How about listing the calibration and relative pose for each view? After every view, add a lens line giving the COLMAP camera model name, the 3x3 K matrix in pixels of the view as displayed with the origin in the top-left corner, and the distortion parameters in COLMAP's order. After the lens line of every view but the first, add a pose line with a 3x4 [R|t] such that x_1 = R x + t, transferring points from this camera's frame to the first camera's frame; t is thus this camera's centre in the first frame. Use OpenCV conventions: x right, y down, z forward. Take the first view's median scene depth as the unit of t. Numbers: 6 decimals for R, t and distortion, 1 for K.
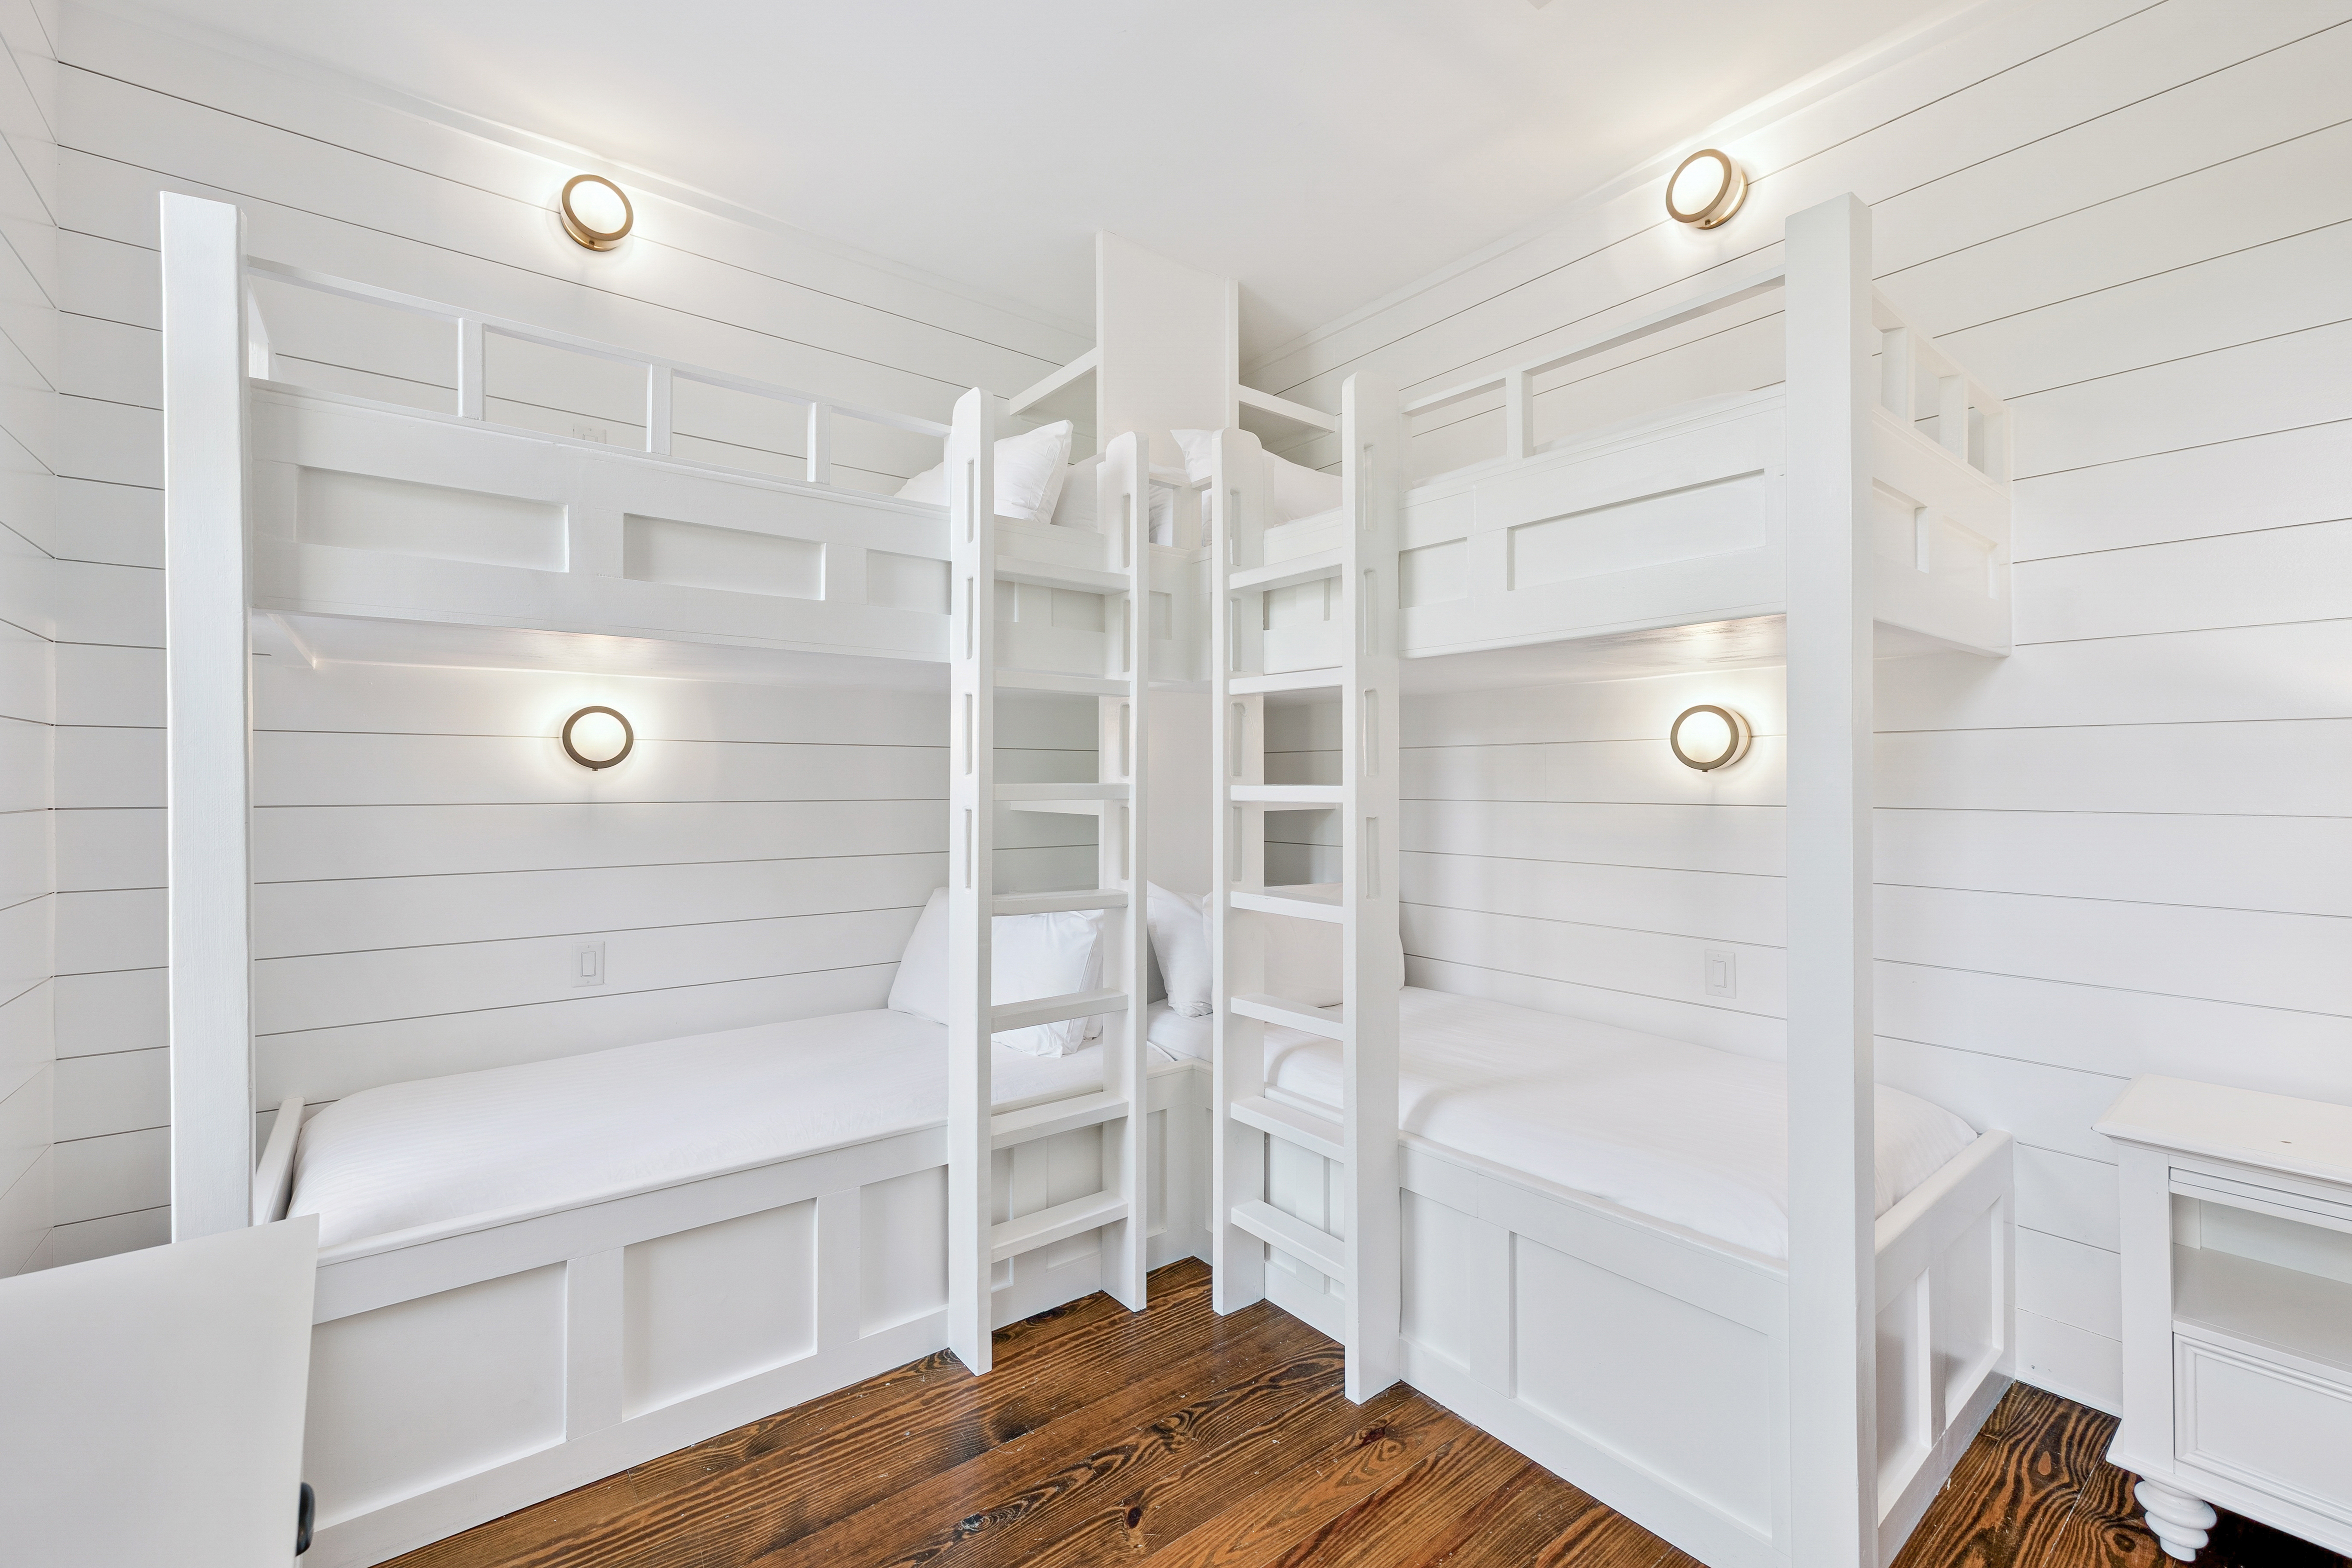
lens RADIAL K [[992.2, 0, 1170.1], [0, 992.2, 772.3], [0, 0, 1]] dist [0.000411, 0.000029]
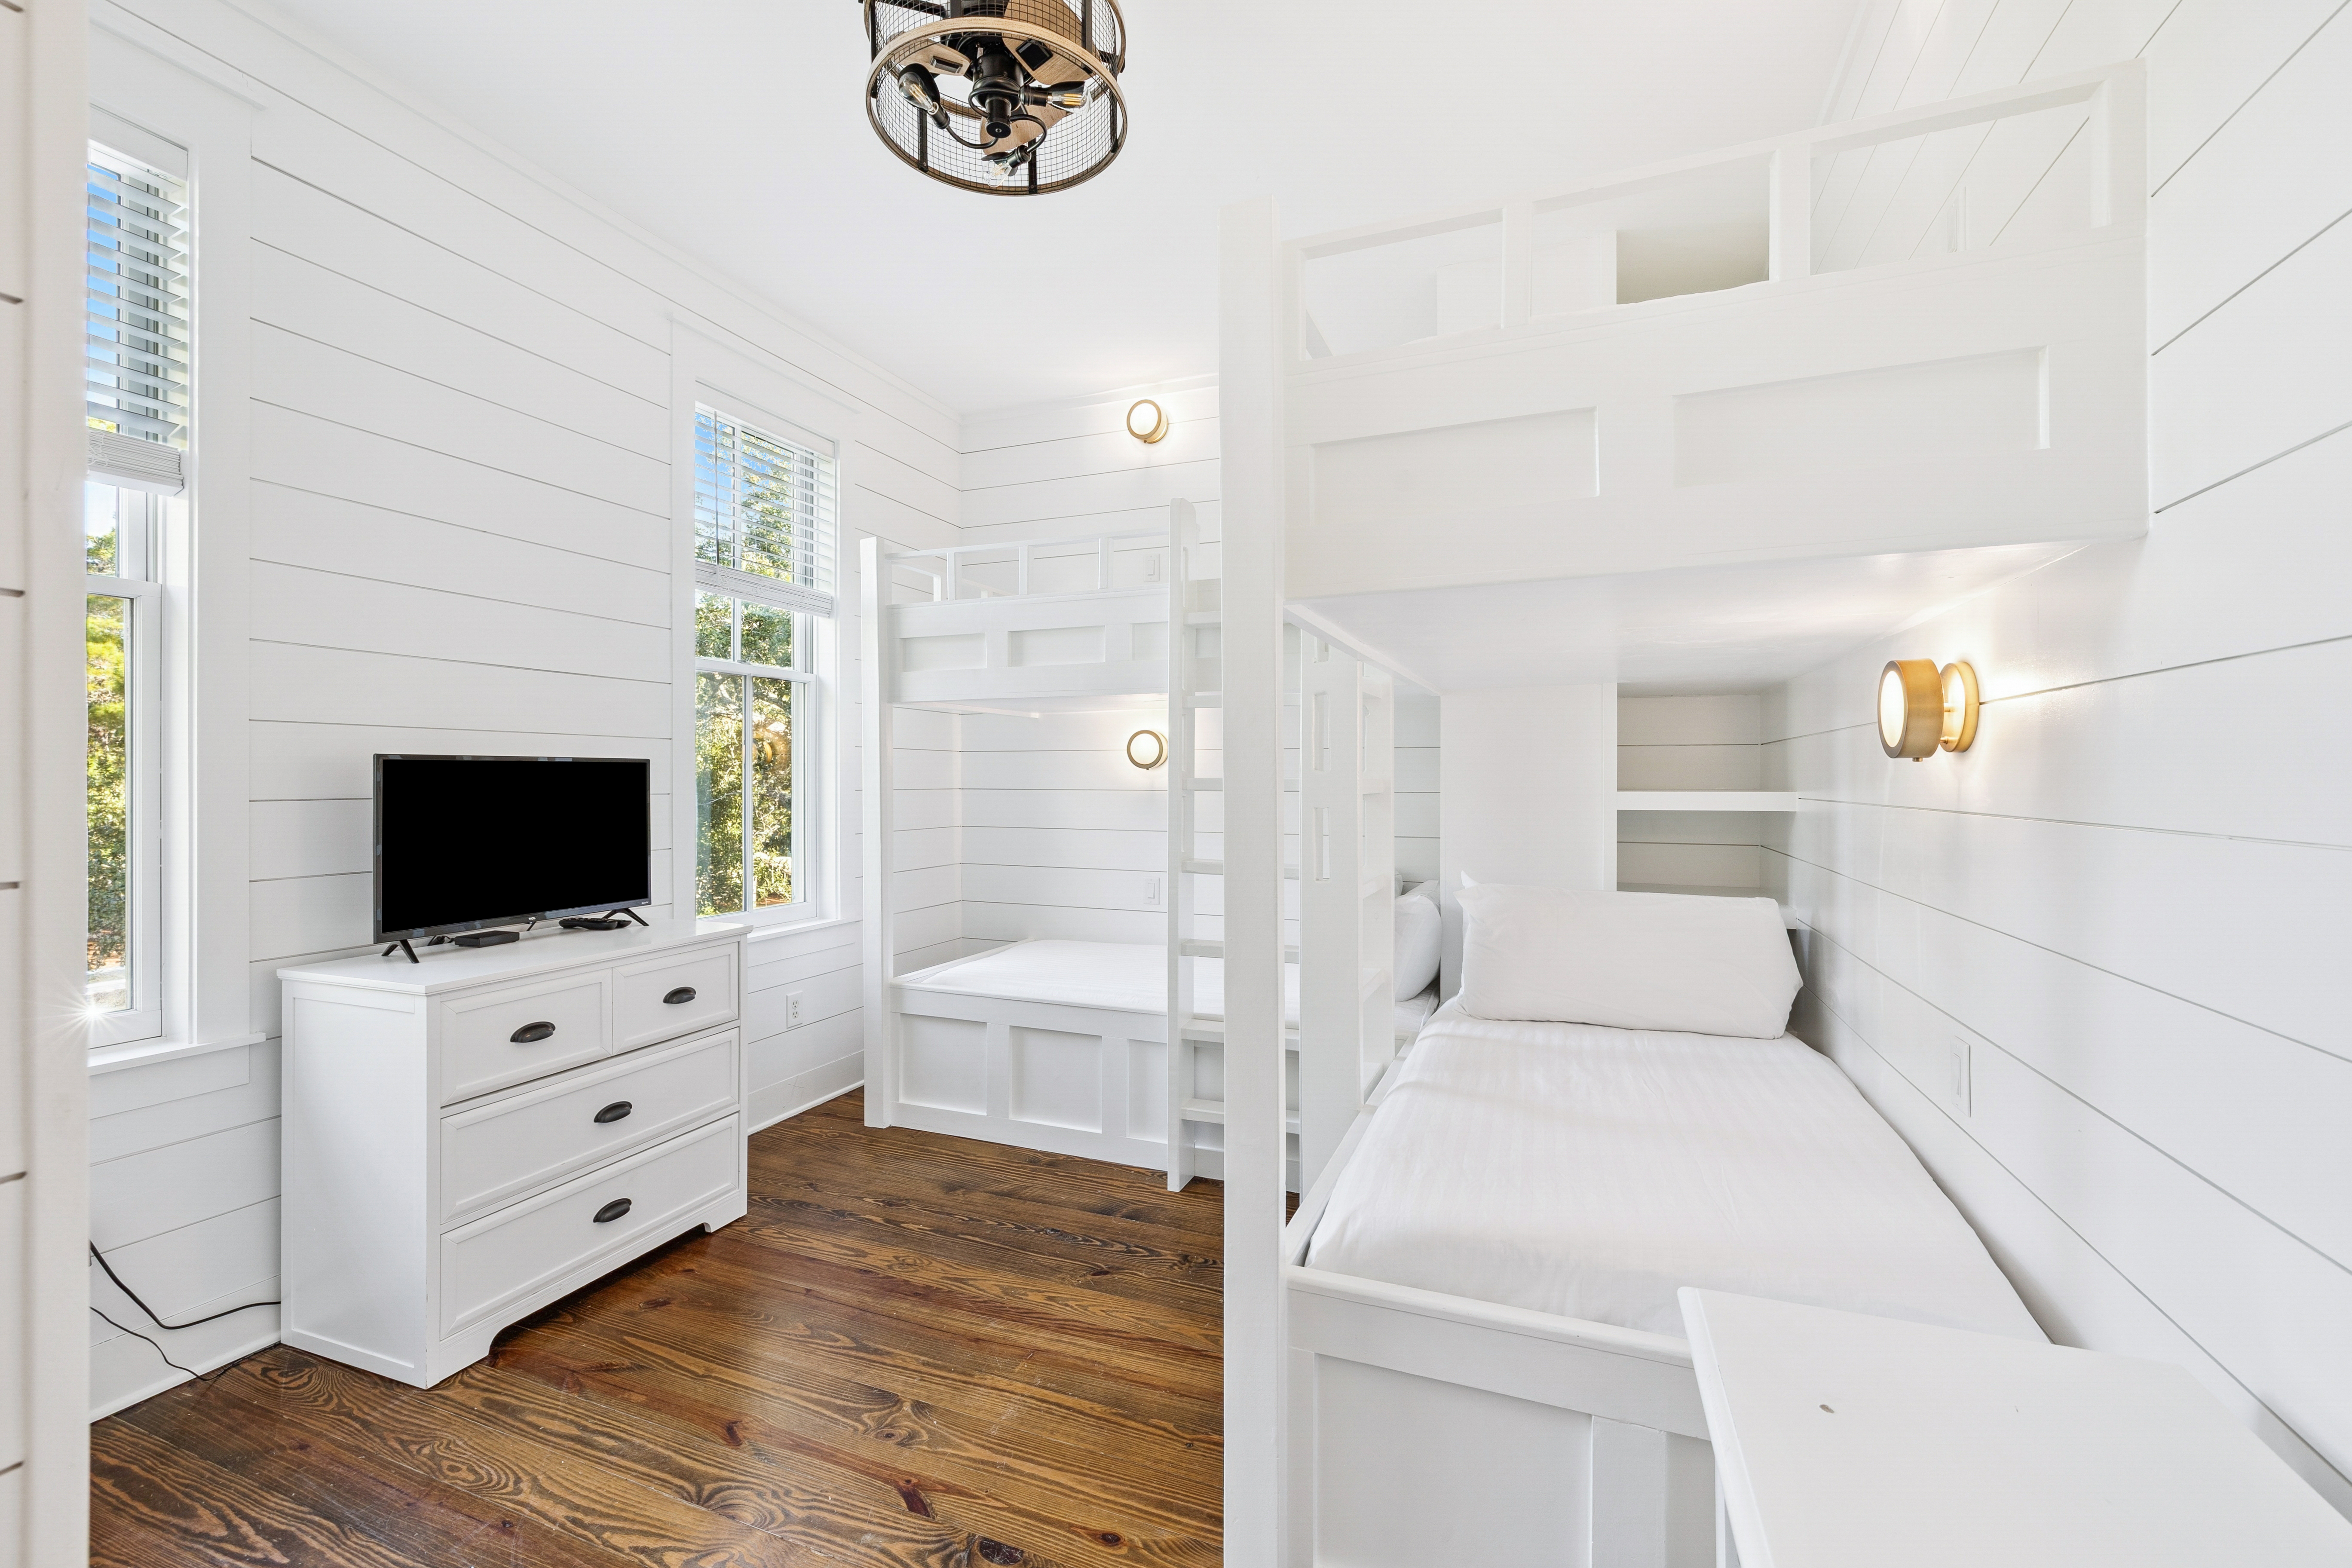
lens RADIAL K [[992.2, 0, 1170.1], [0, 992.2, 772.3], [0, 0, 1]] dist [0.000411, 0.000029]
pose [[0.501504, -0.000586, -0.865155, 1.249192], [0.005911, 0.999979, 0.002749, -0.001293], [0.865135, -0.006492, 0.501496, 0.338040]]
